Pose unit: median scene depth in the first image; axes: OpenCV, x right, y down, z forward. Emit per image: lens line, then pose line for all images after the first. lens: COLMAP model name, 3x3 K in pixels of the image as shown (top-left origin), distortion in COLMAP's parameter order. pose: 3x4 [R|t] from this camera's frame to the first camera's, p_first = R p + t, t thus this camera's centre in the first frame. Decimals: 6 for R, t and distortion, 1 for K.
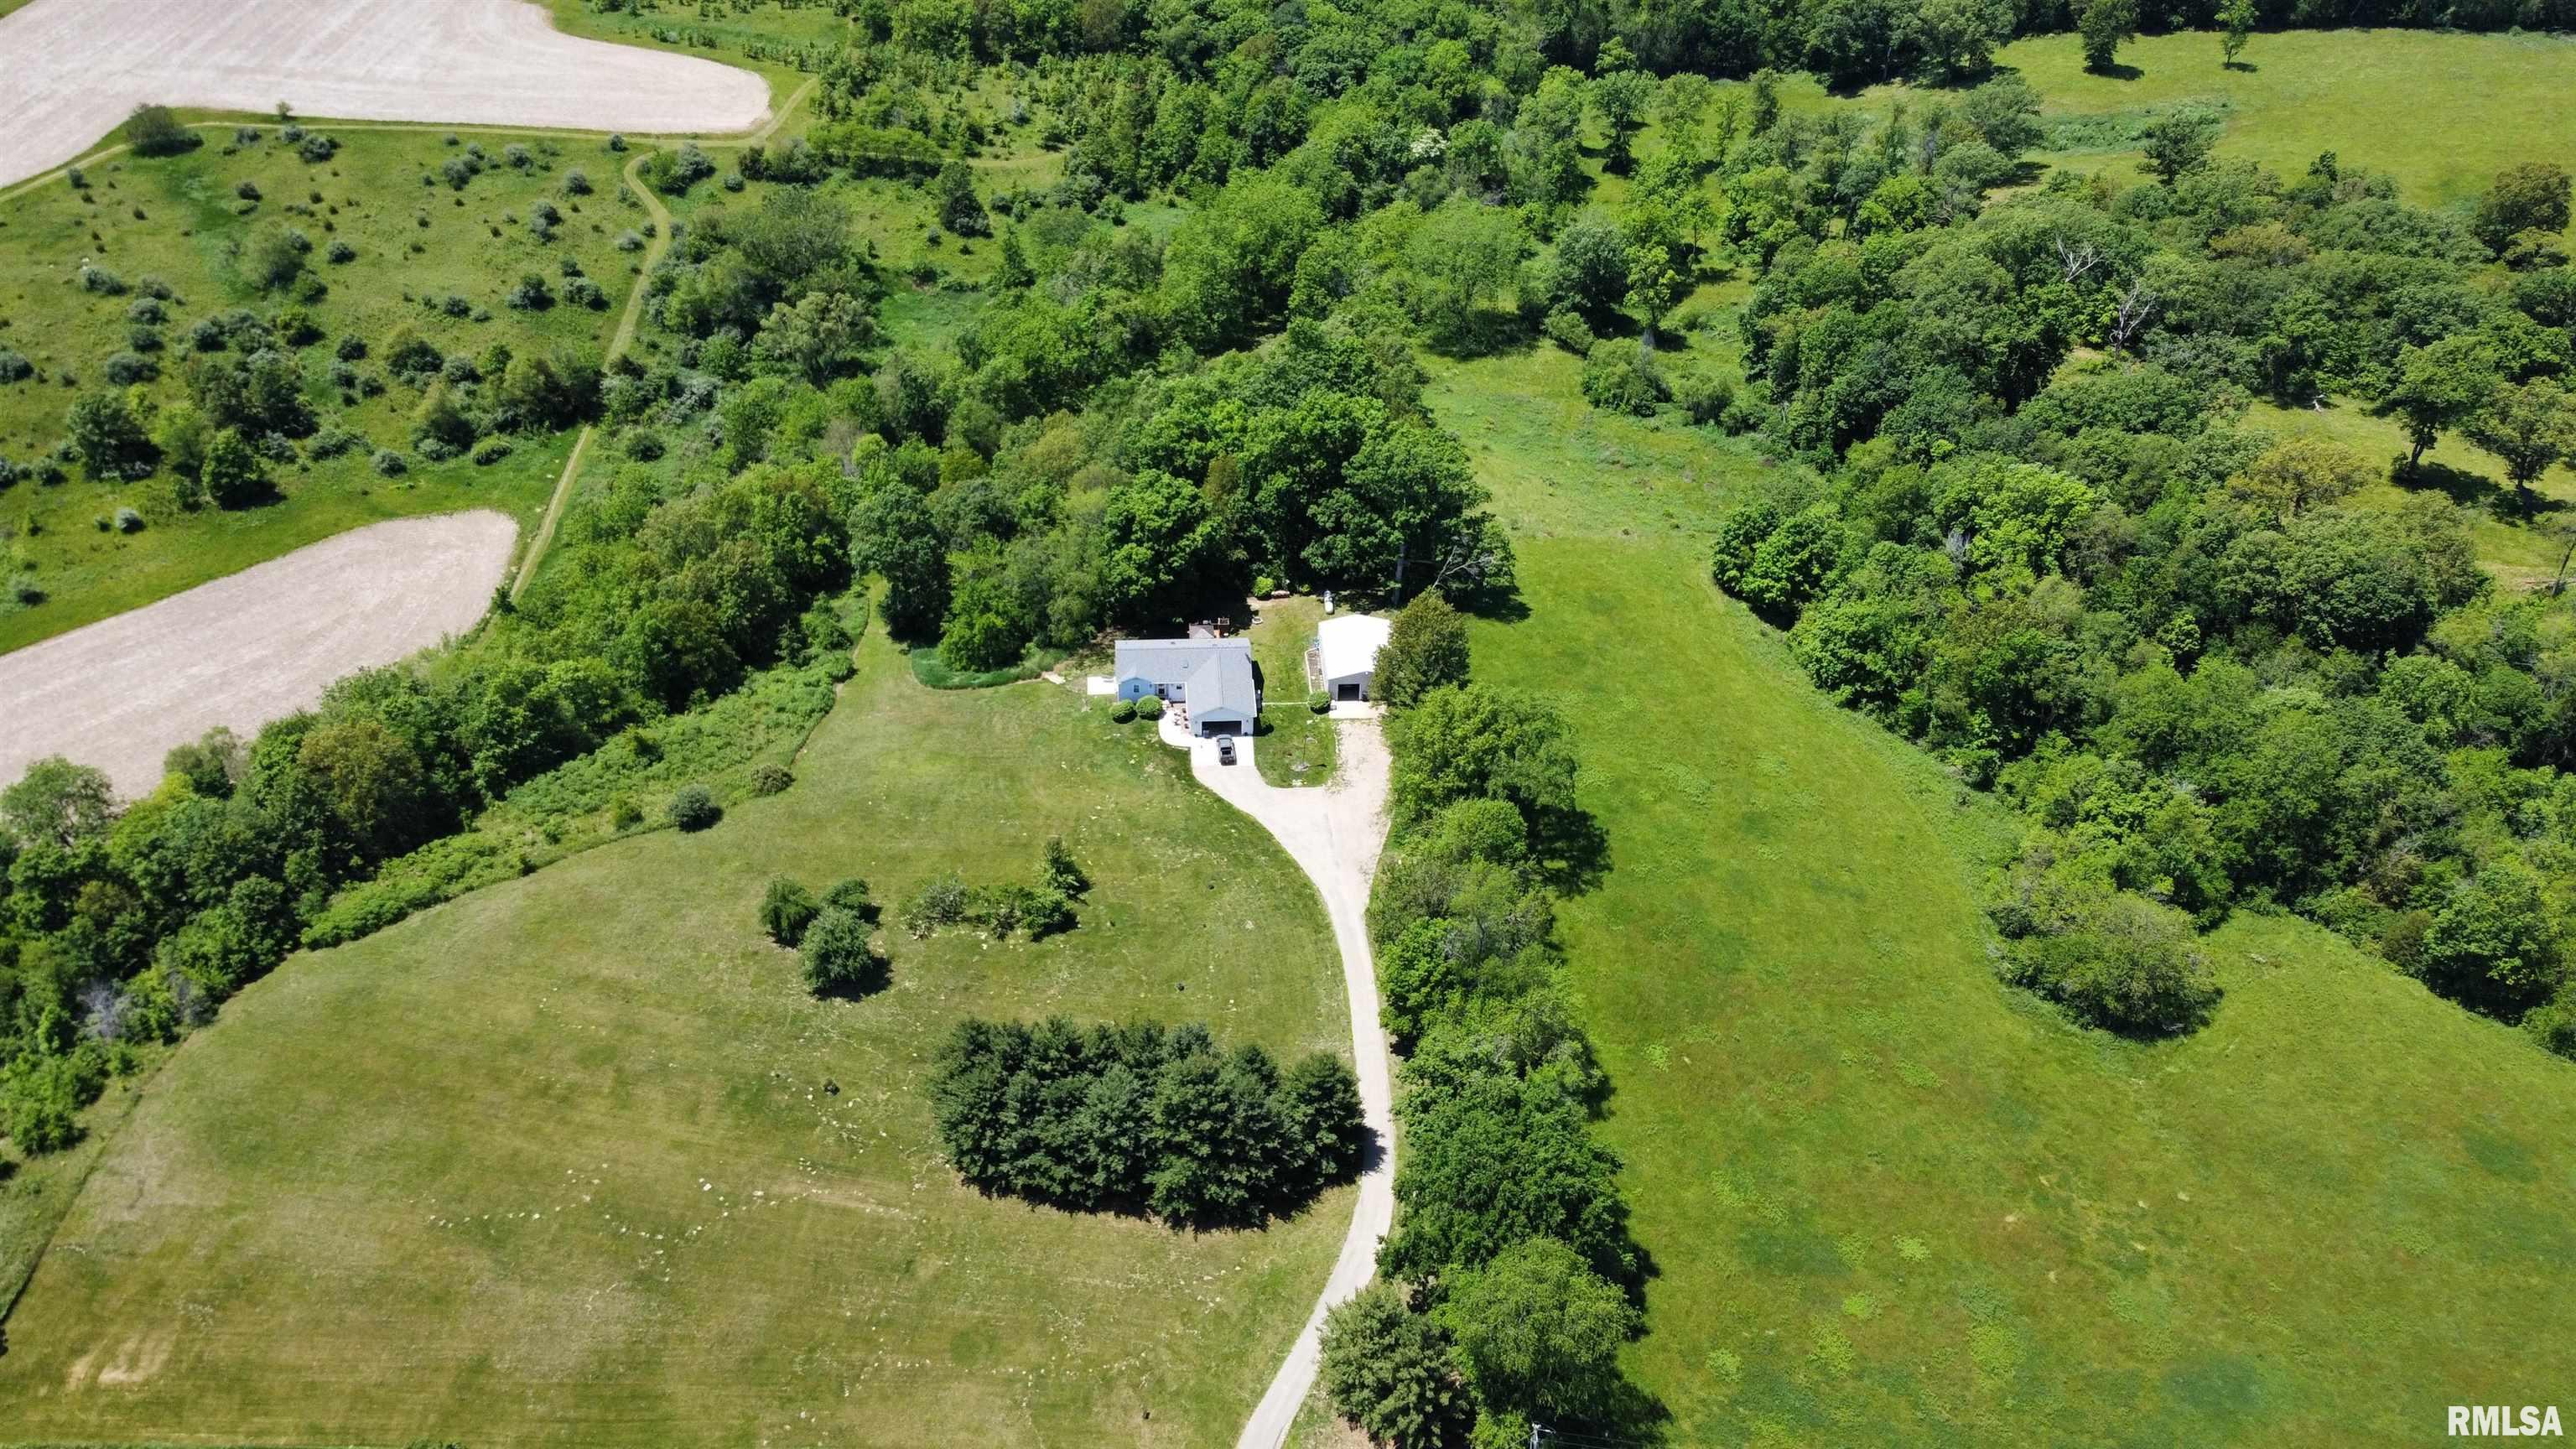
lens RADIAL K [[1971.3, 0, 1286.8], [0, 1971.3, 696.8], [0, 0, 1]] dist [-0.002407, -0.004245]
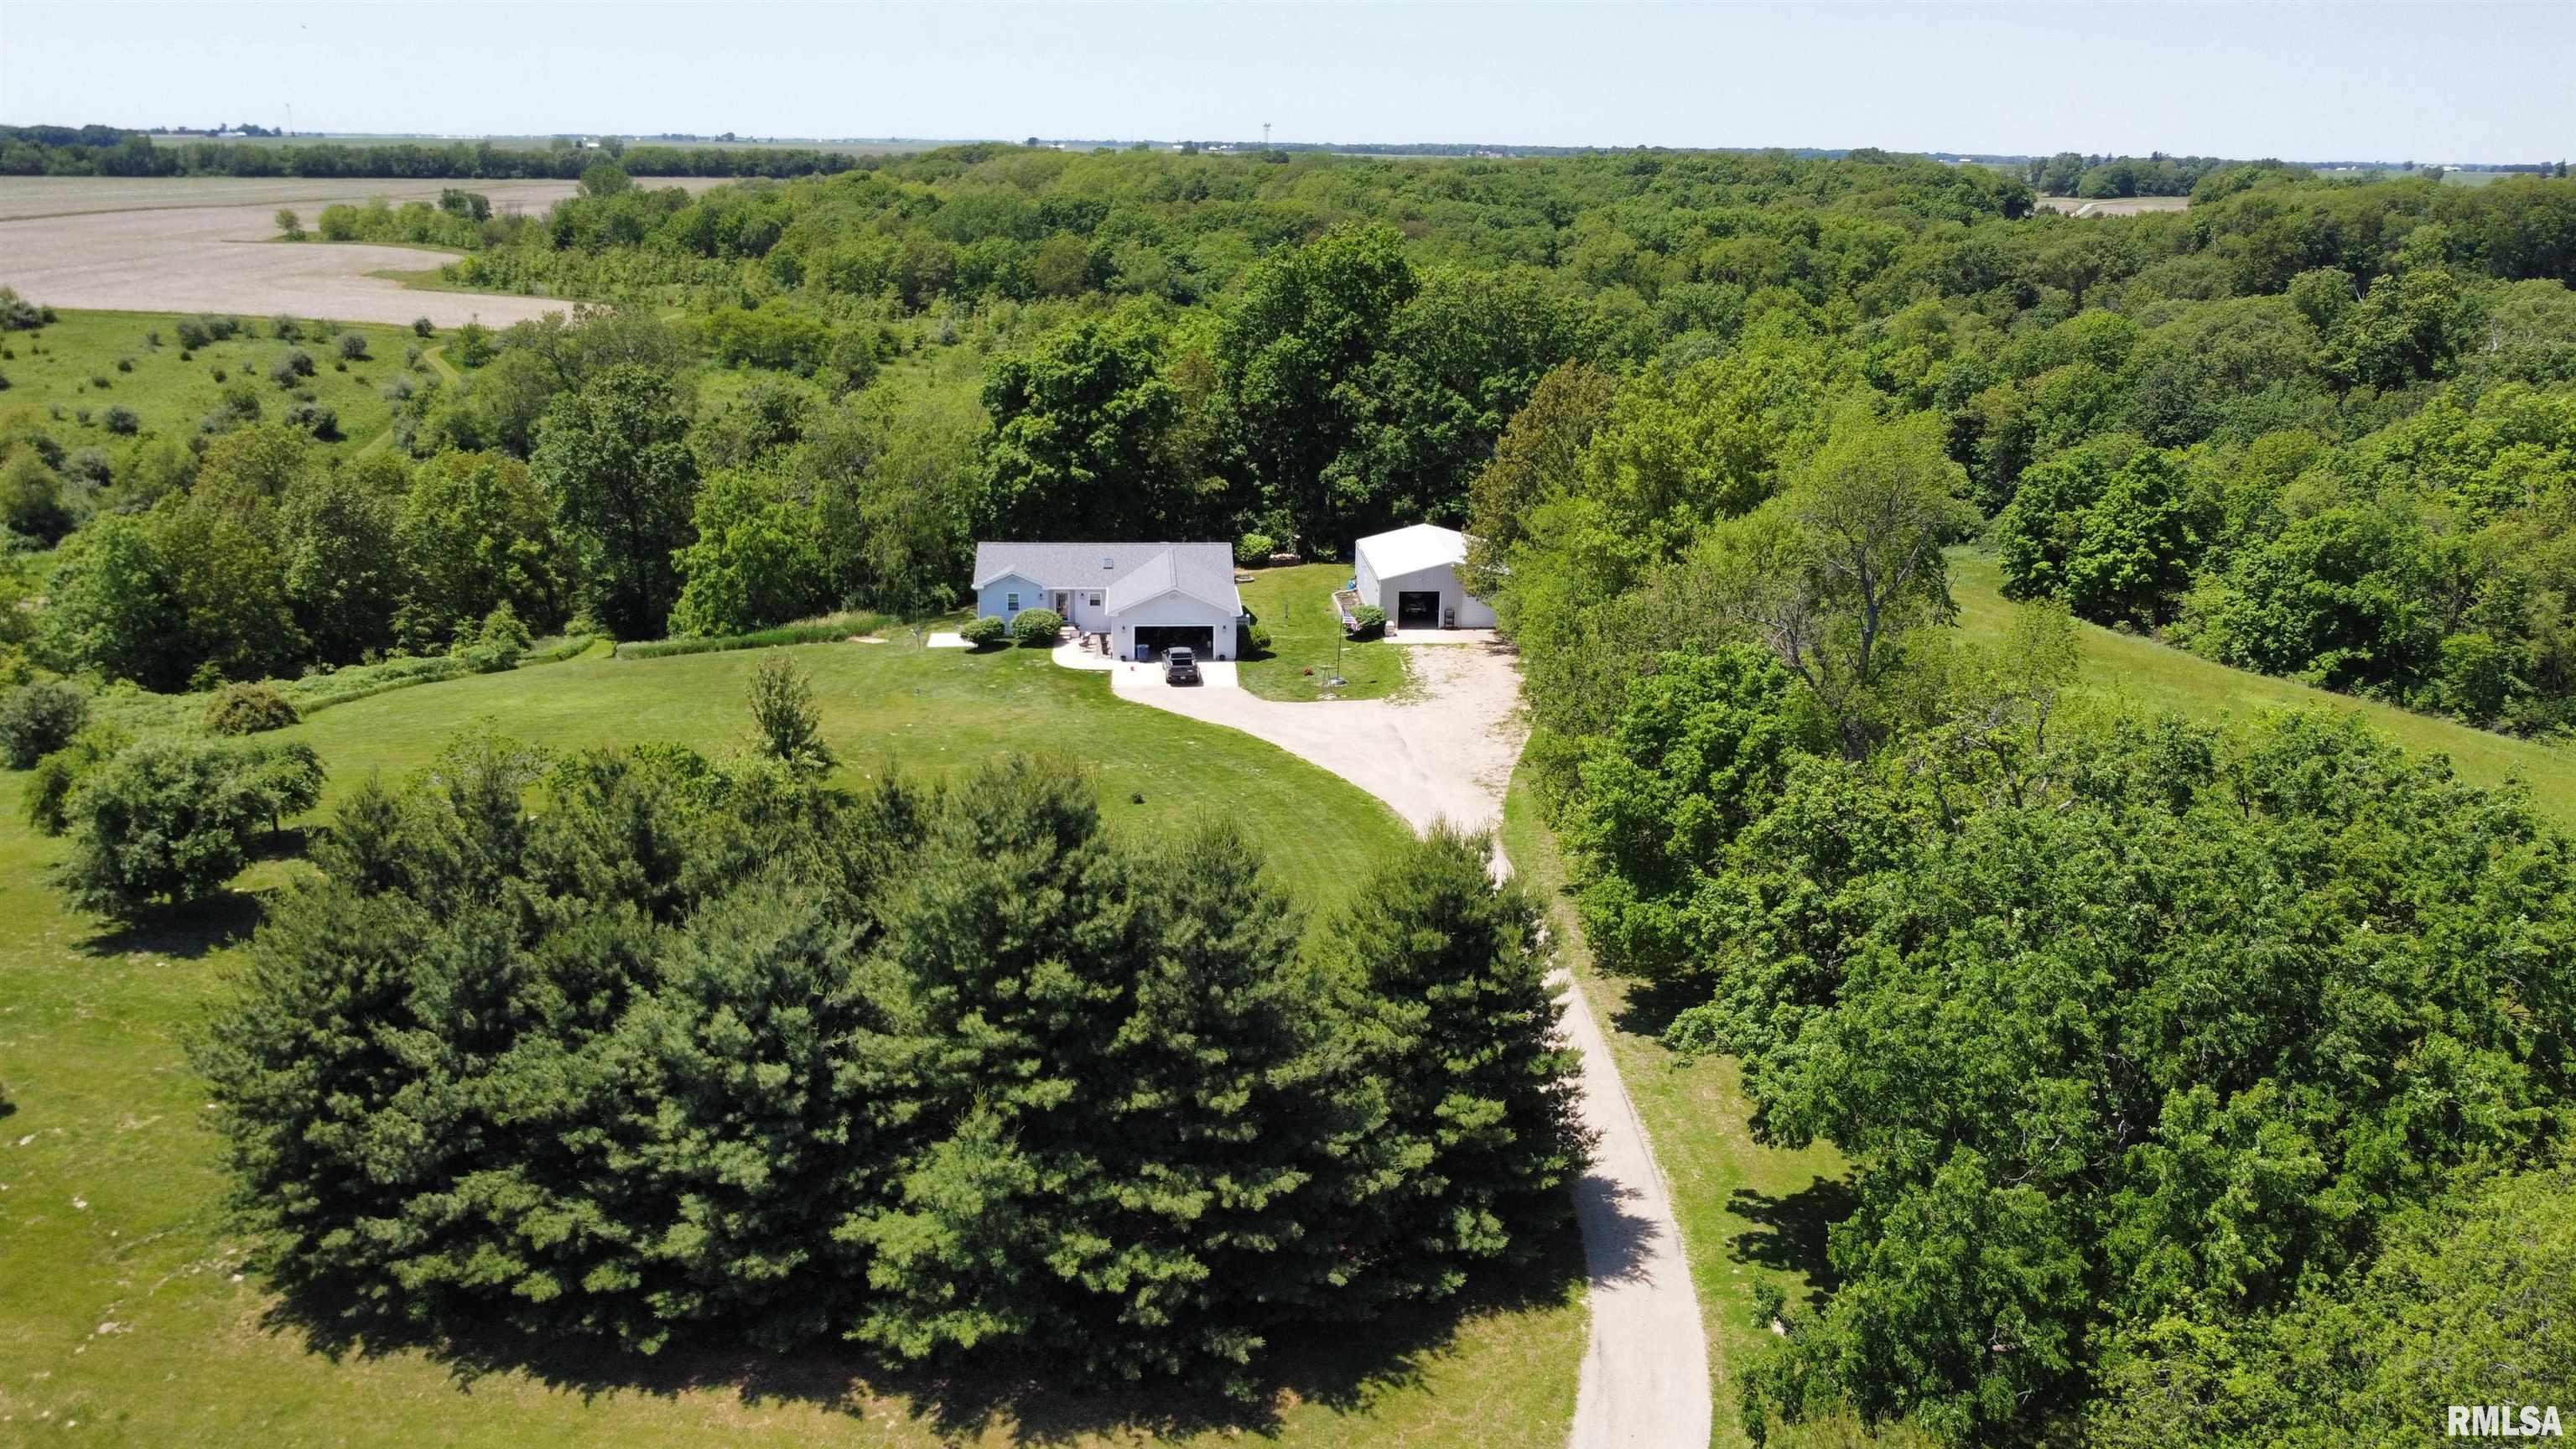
lens RADIAL K [[1971.3, 0, 1285.5], [0, 1971.3, 675.3], [0, 0, 1]] dist [-0.002407, -0.004245]
pose [[0.999922, -0.012016, 0.003451, -0.006519], [0.012470, 0.938989, -0.343722, 0.207198], [0.000890, 0.343738, 0.939065, 0.546209]]
